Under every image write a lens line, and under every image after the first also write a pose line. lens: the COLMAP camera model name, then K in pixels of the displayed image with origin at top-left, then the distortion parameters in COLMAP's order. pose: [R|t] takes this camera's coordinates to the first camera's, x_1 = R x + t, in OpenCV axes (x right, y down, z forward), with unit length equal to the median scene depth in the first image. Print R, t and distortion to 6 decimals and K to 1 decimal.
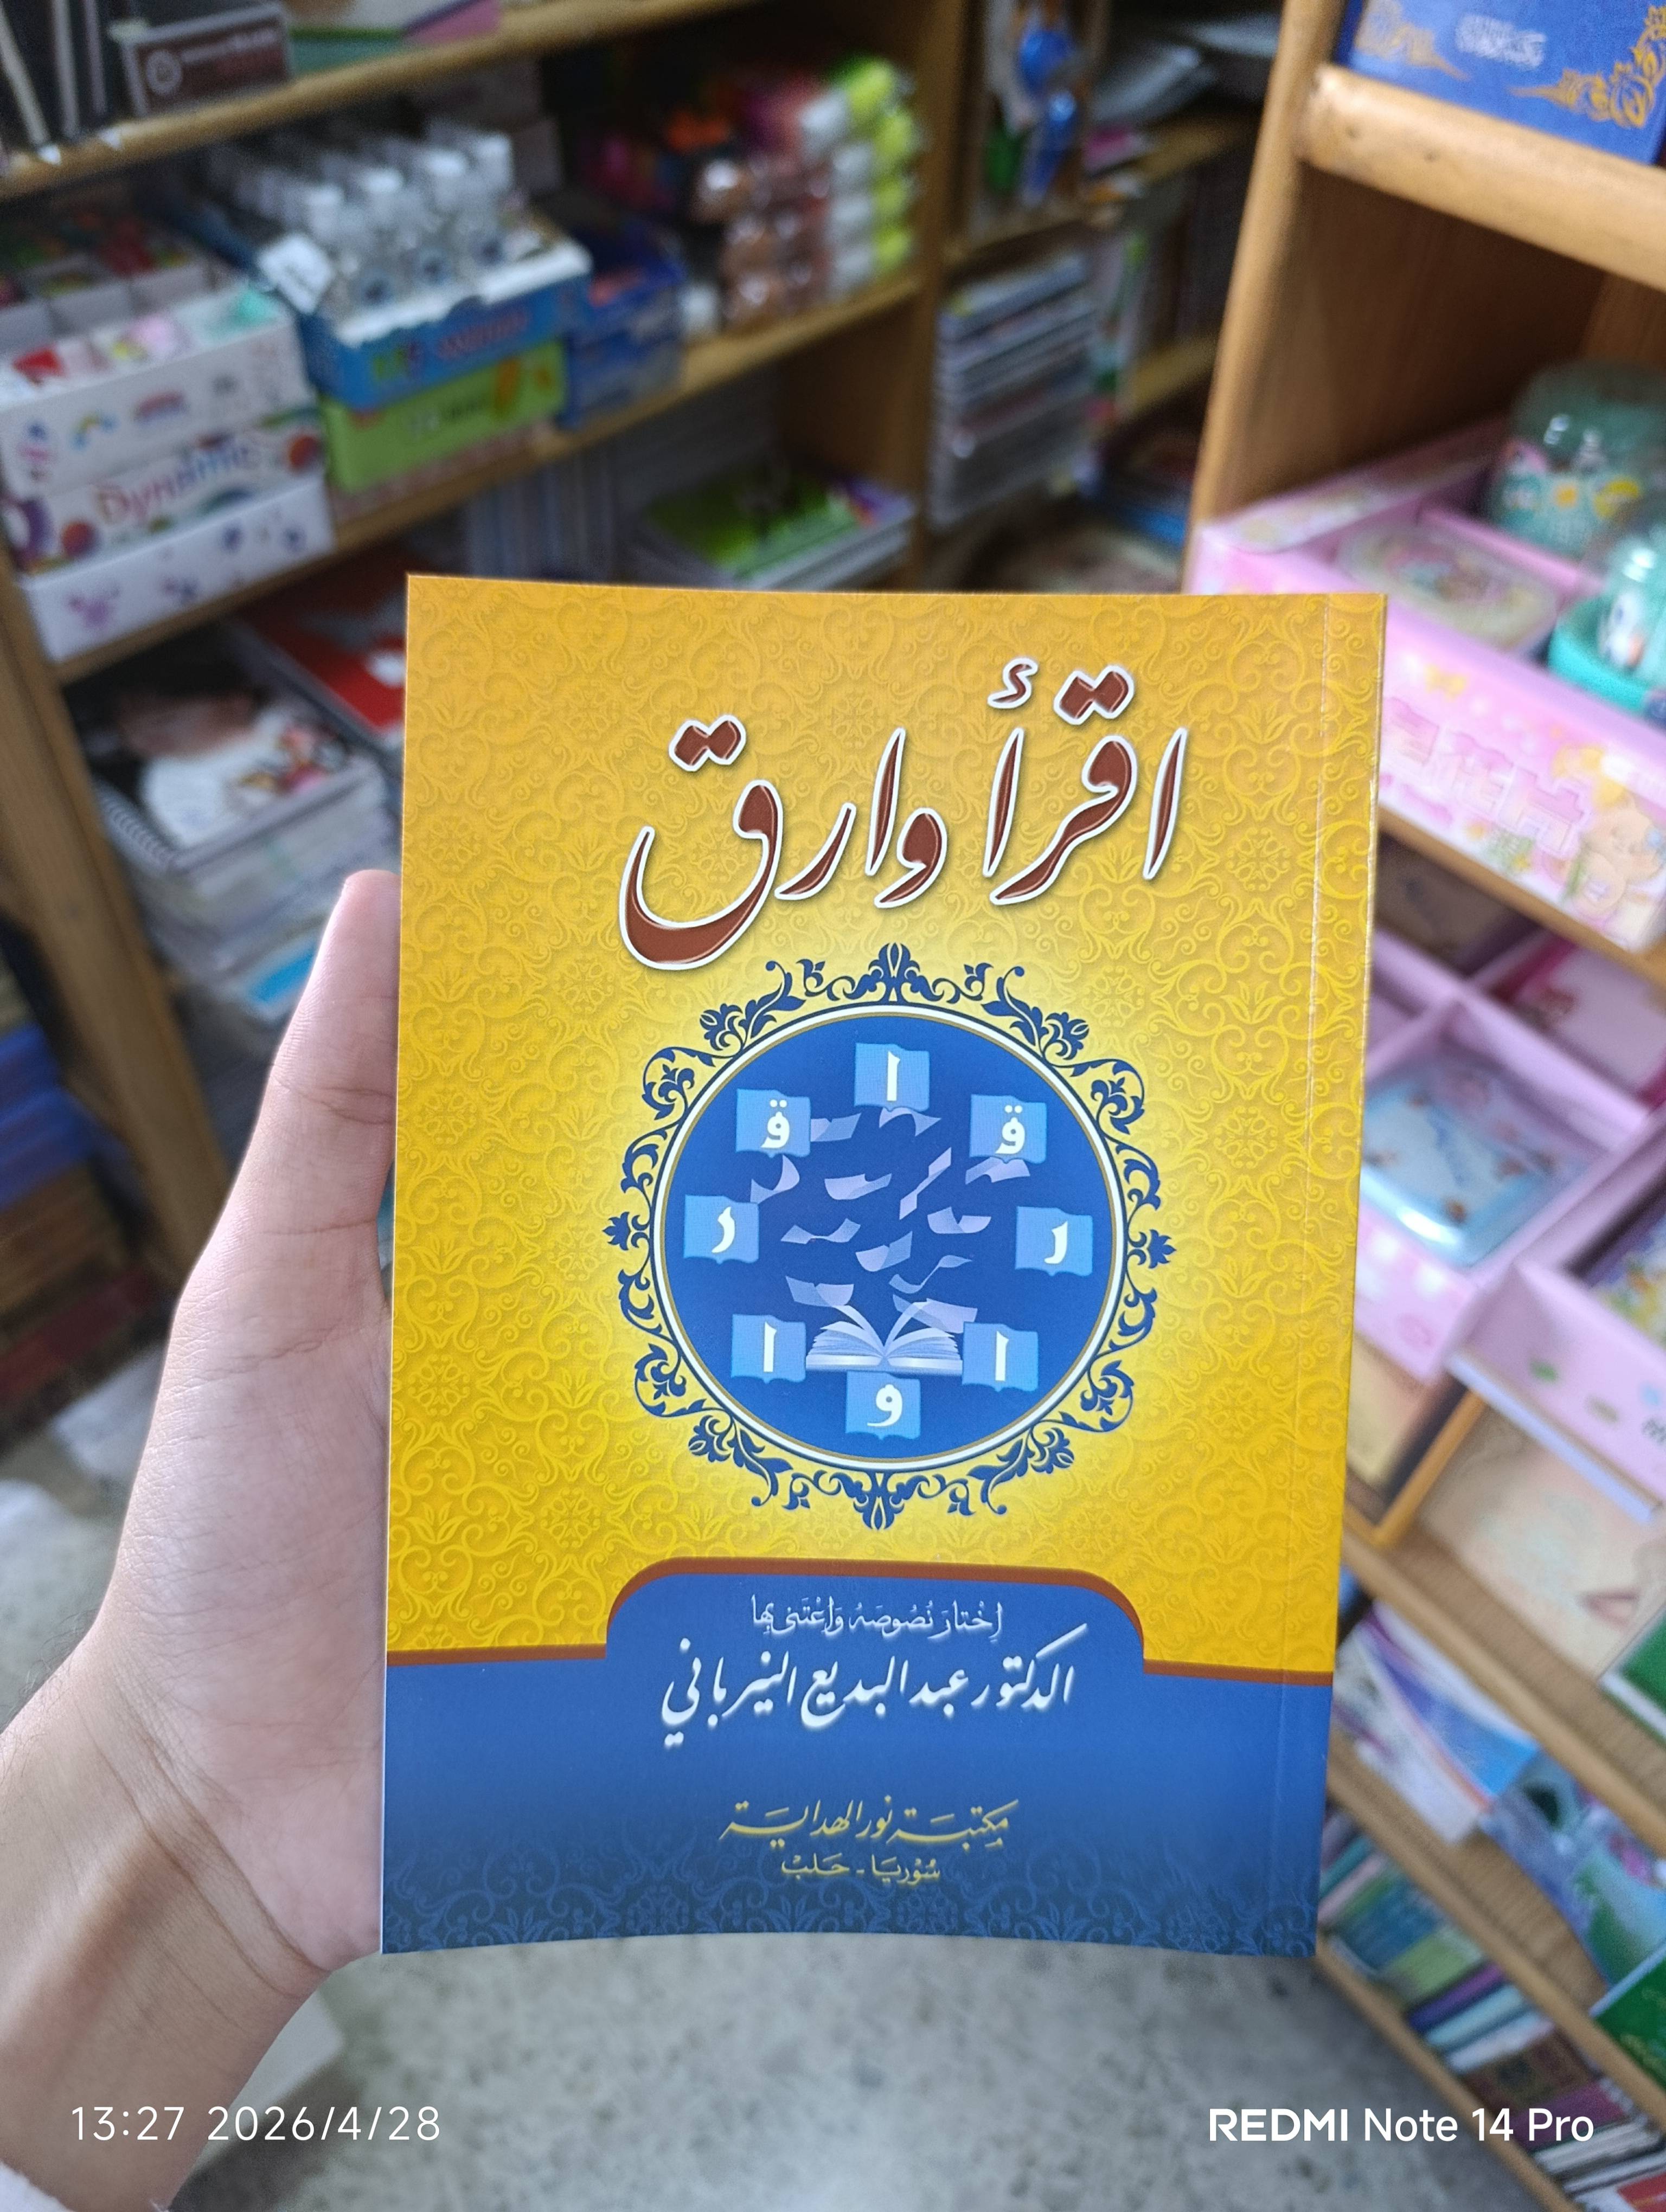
lens RADIAL K [[1581.4, 0, 822.5], [0, 1581.4, 1115.7], [0, 0, 1]] dist [-0.032715, -0.021270]
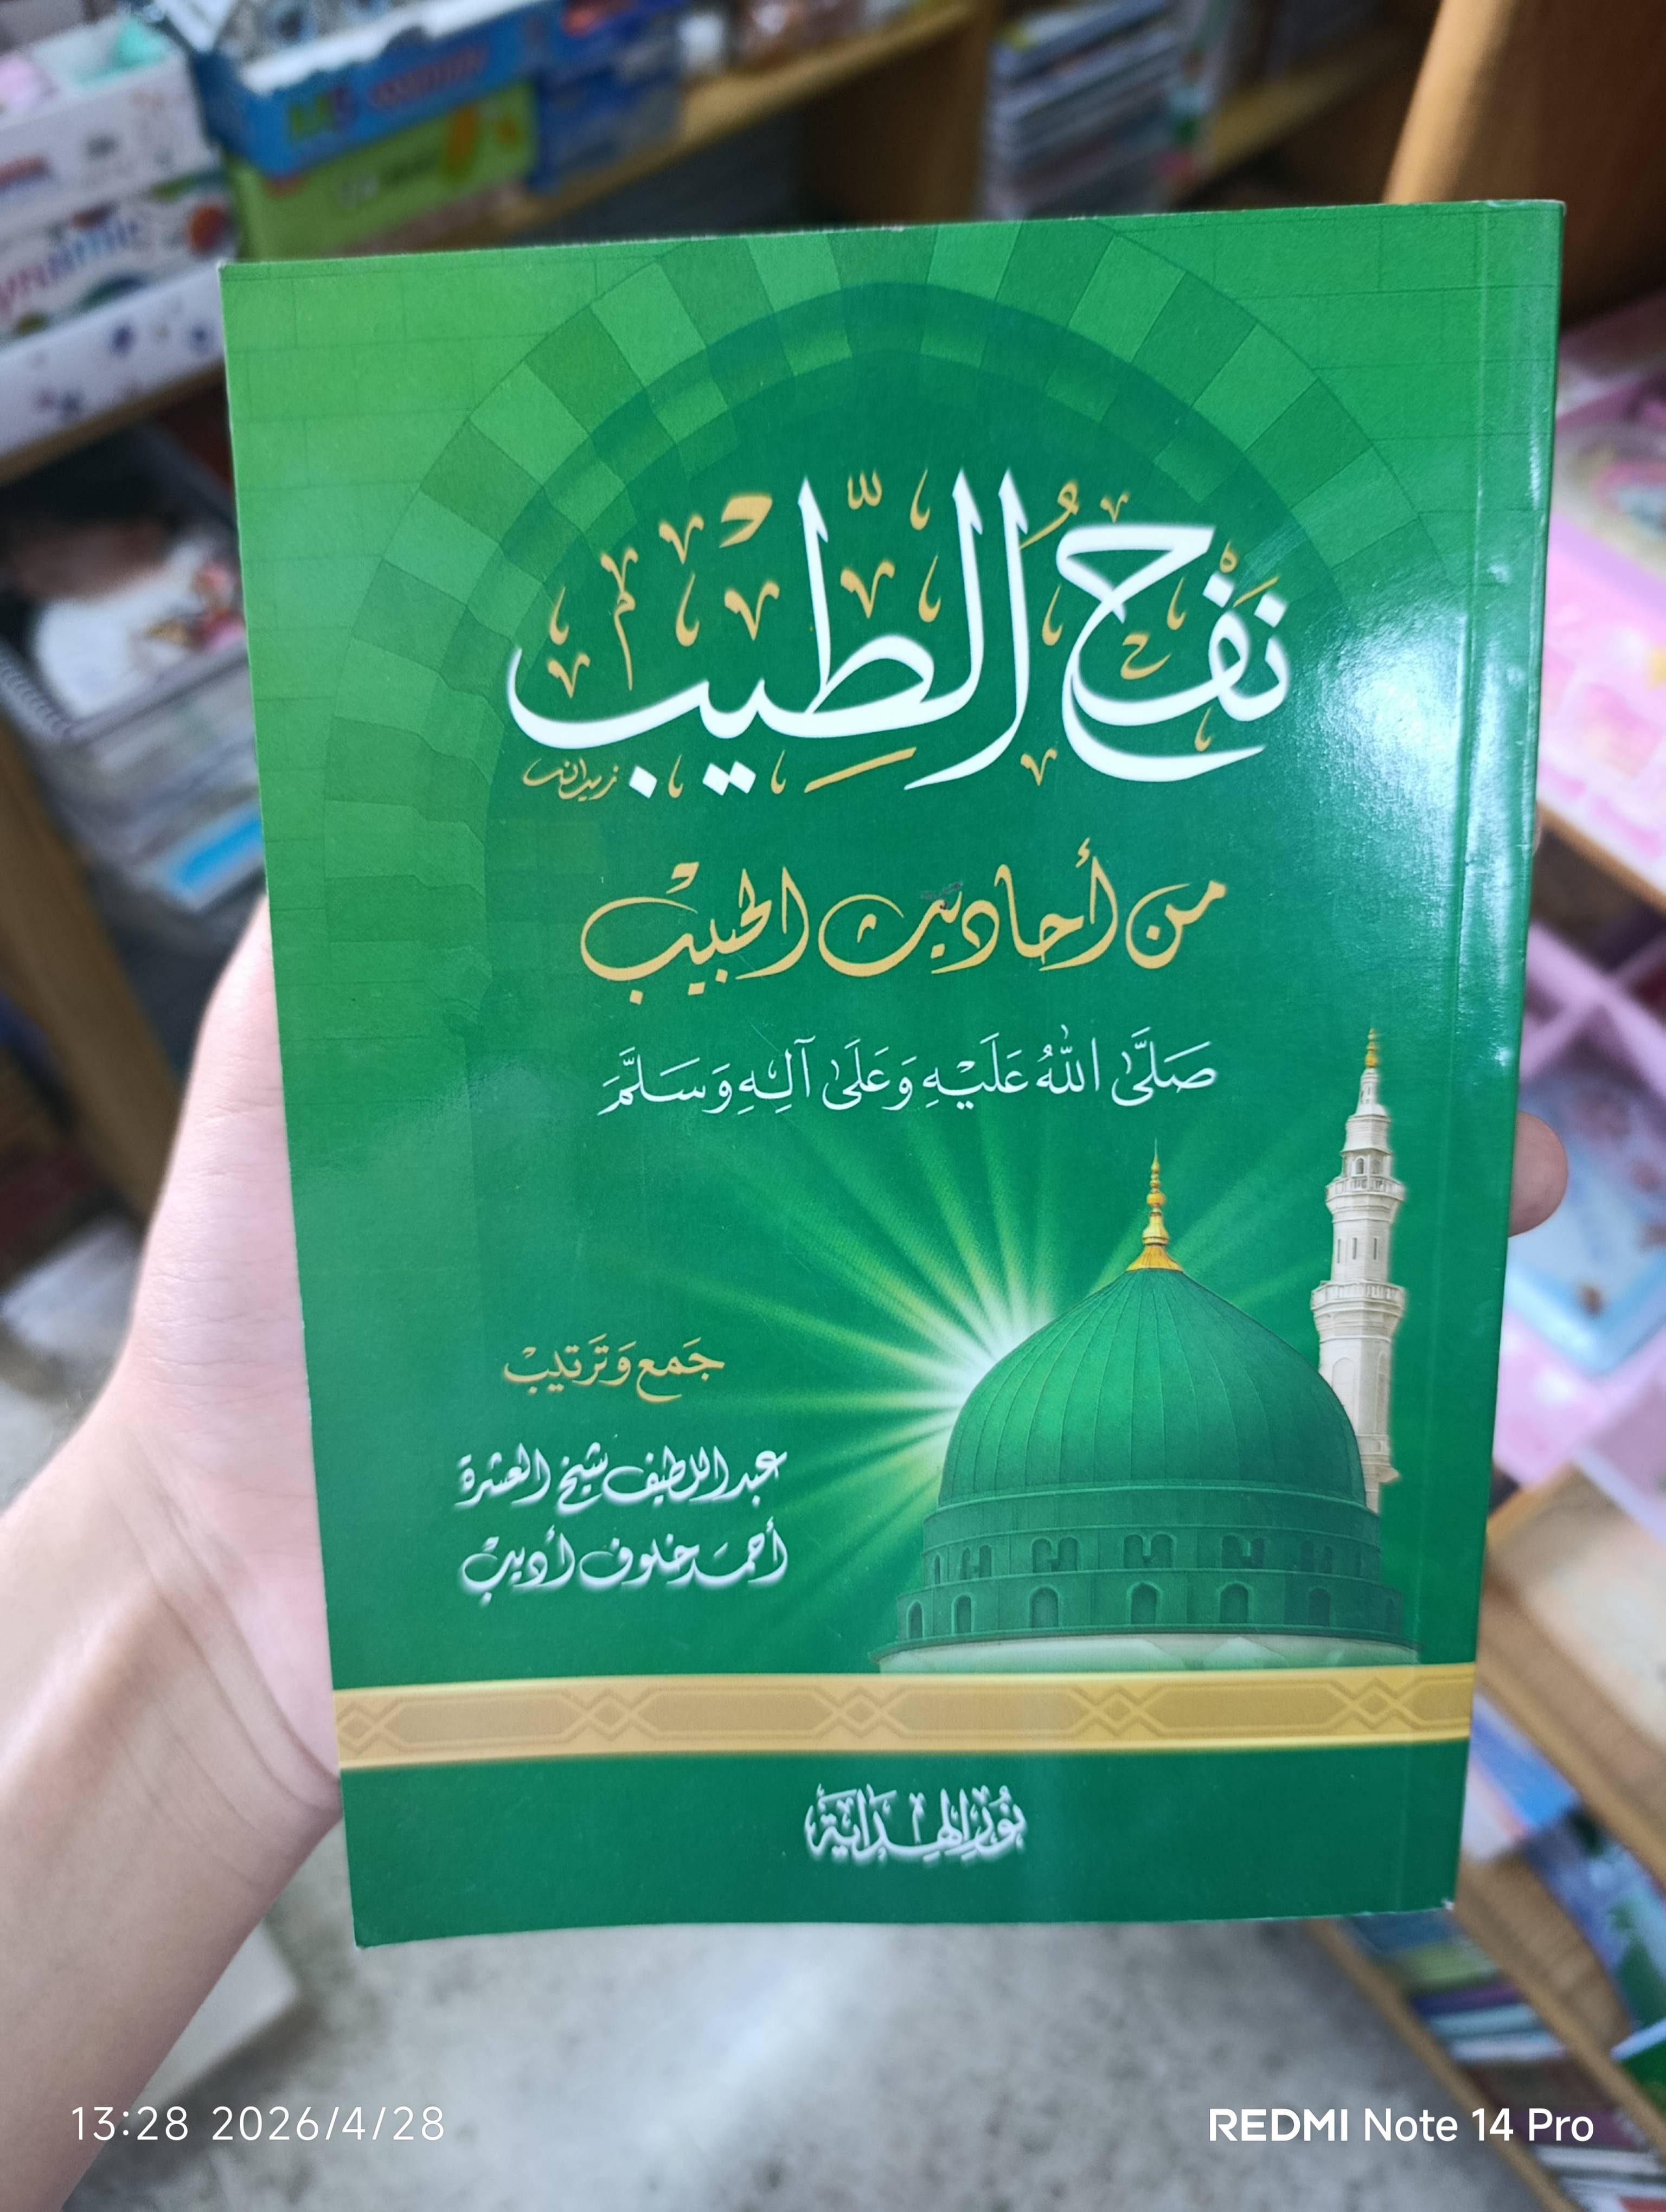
lens RADIAL K [[1581.4, 0, 816.8], [0, 1581.4, 1105.0], [0, 0, 1]] dist [-0.032715, -0.021270]
pose [[0.999550, 0.029372, -0.006088, 0.003047], [-0.028208, 0.989420, 0.142313, -0.097088], [0.010203, -0.142077, 0.989803, 0.140729]]
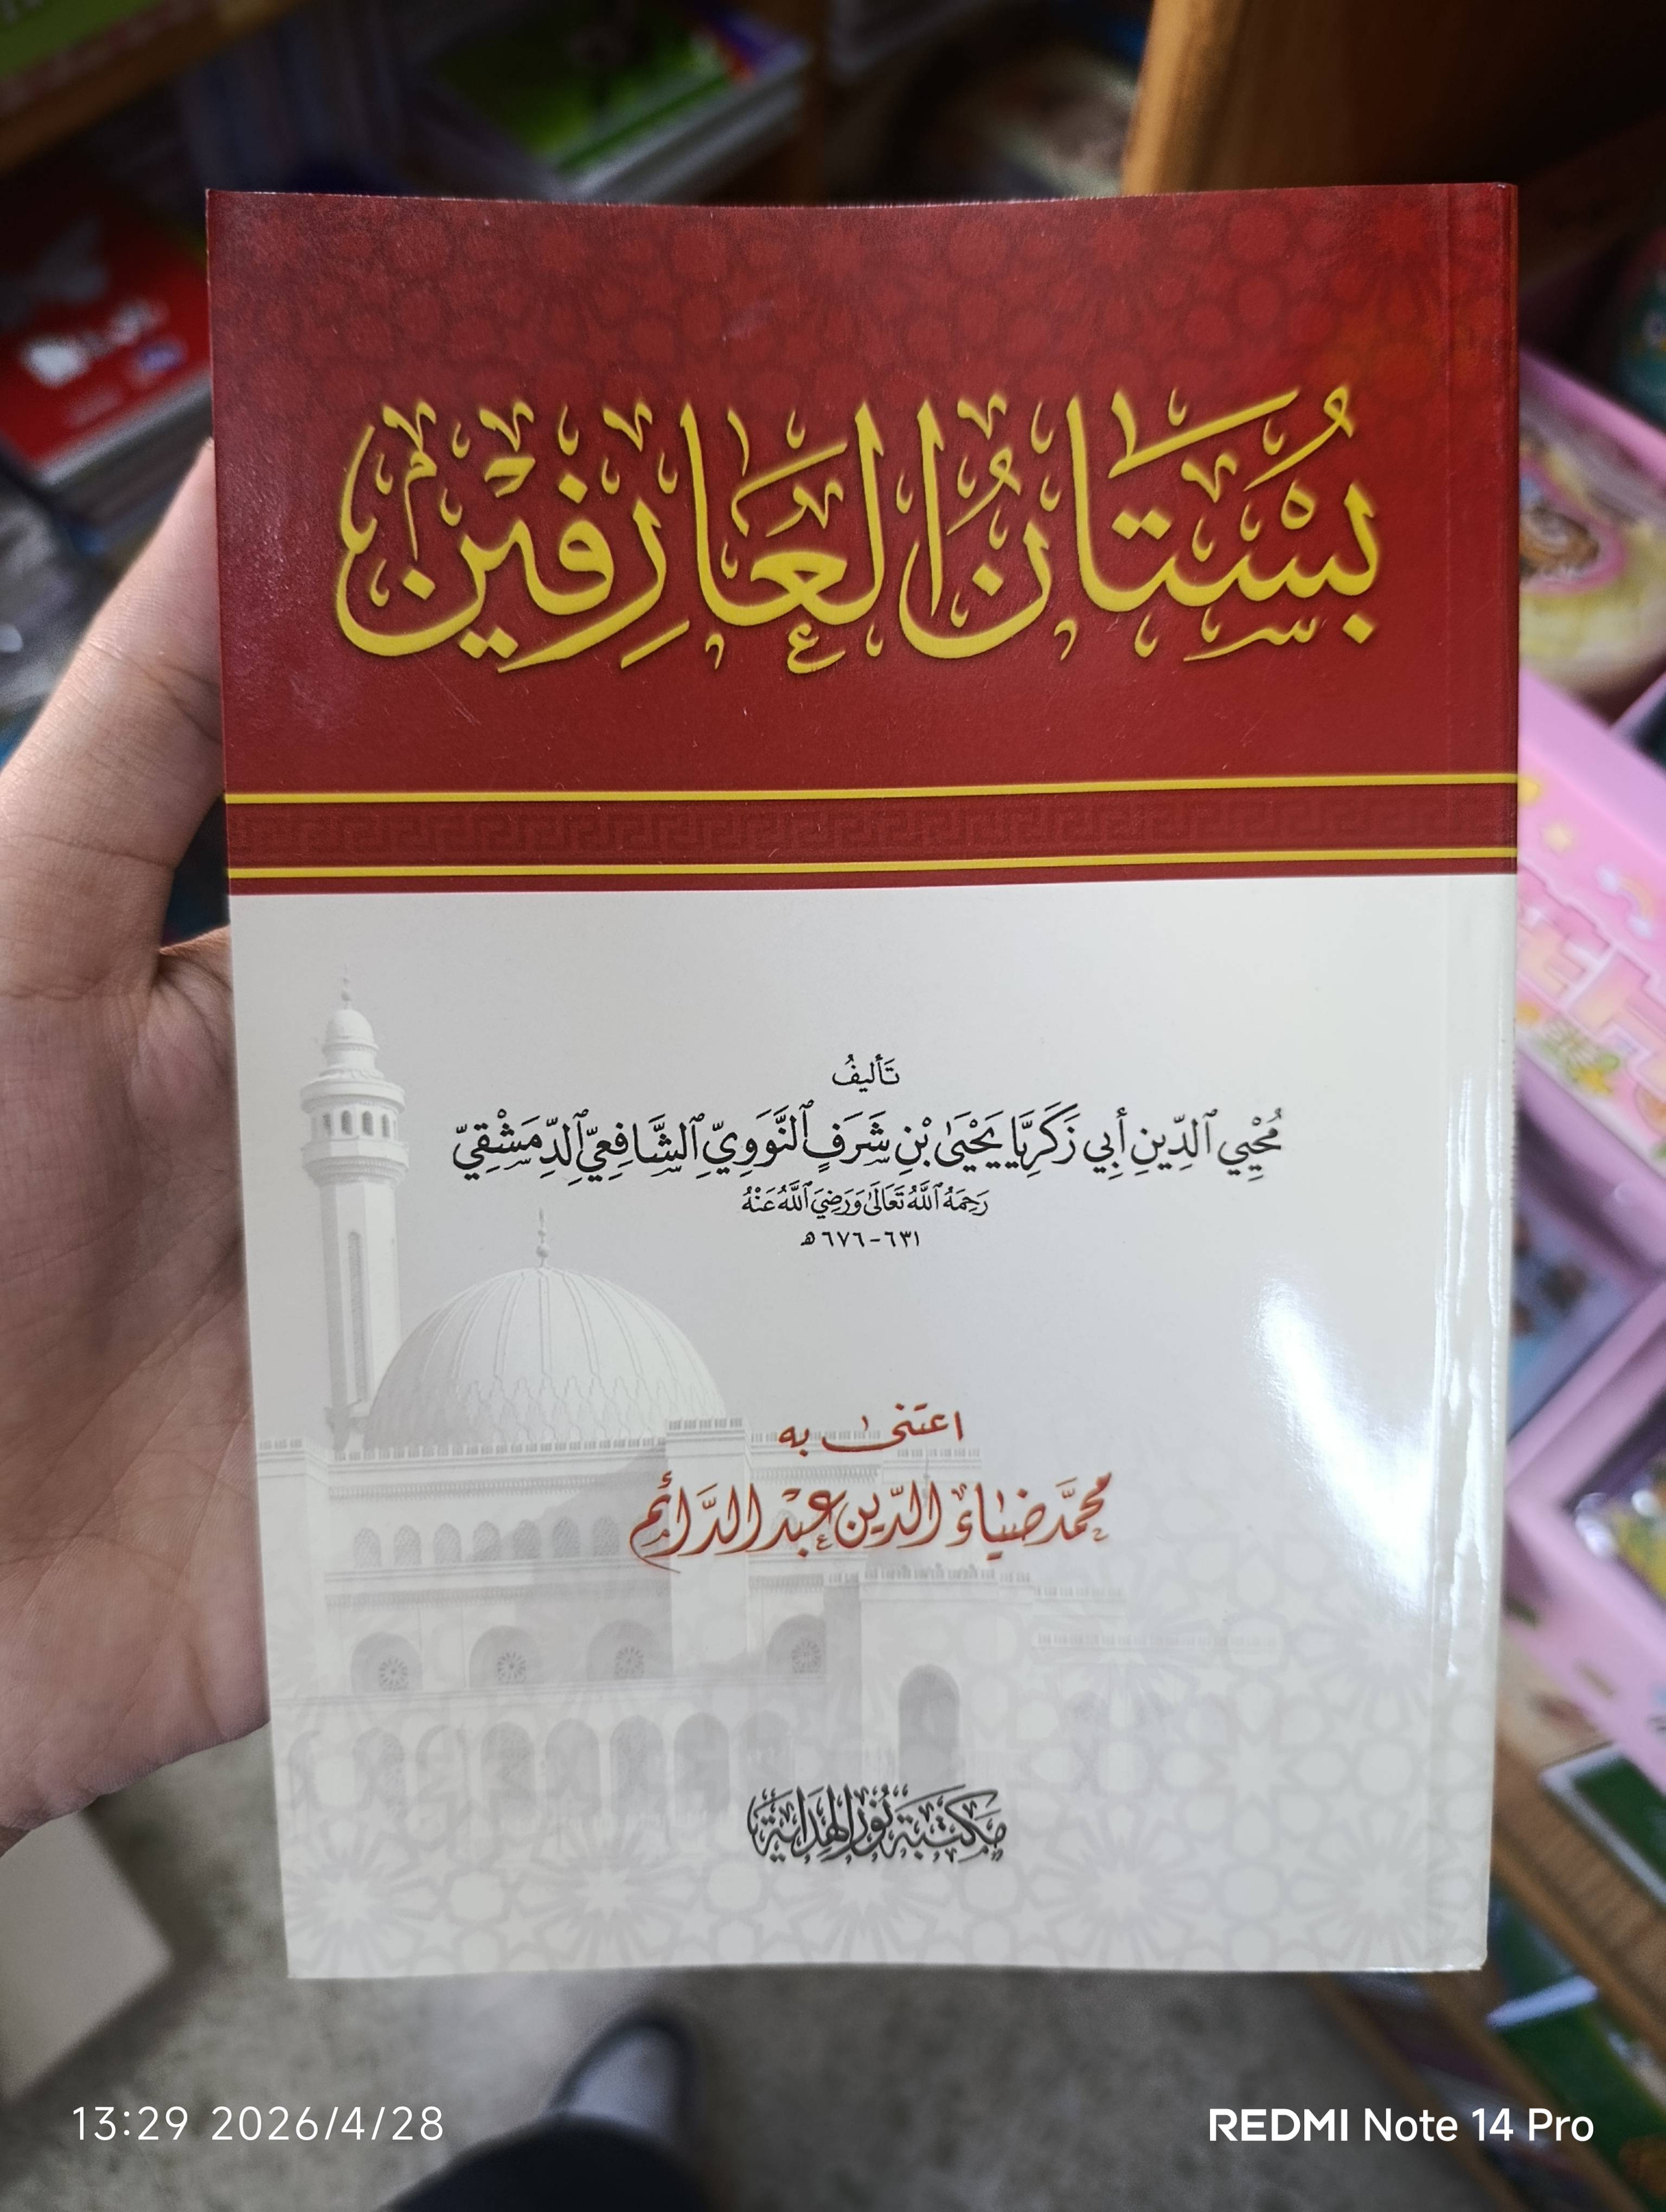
lens RADIAL K [[1581.4, 0, 832.0], [0, 1581.4, 1093.7], [0, 0, 1]] dist [-0.032715, -0.021270]
pose [[0.999830, -0.001778, 0.018332, 0.084415], [-0.003401, 0.960395, 0.278621, -0.184926], [-0.018102, -0.278636, 0.960226, 0.251646]]
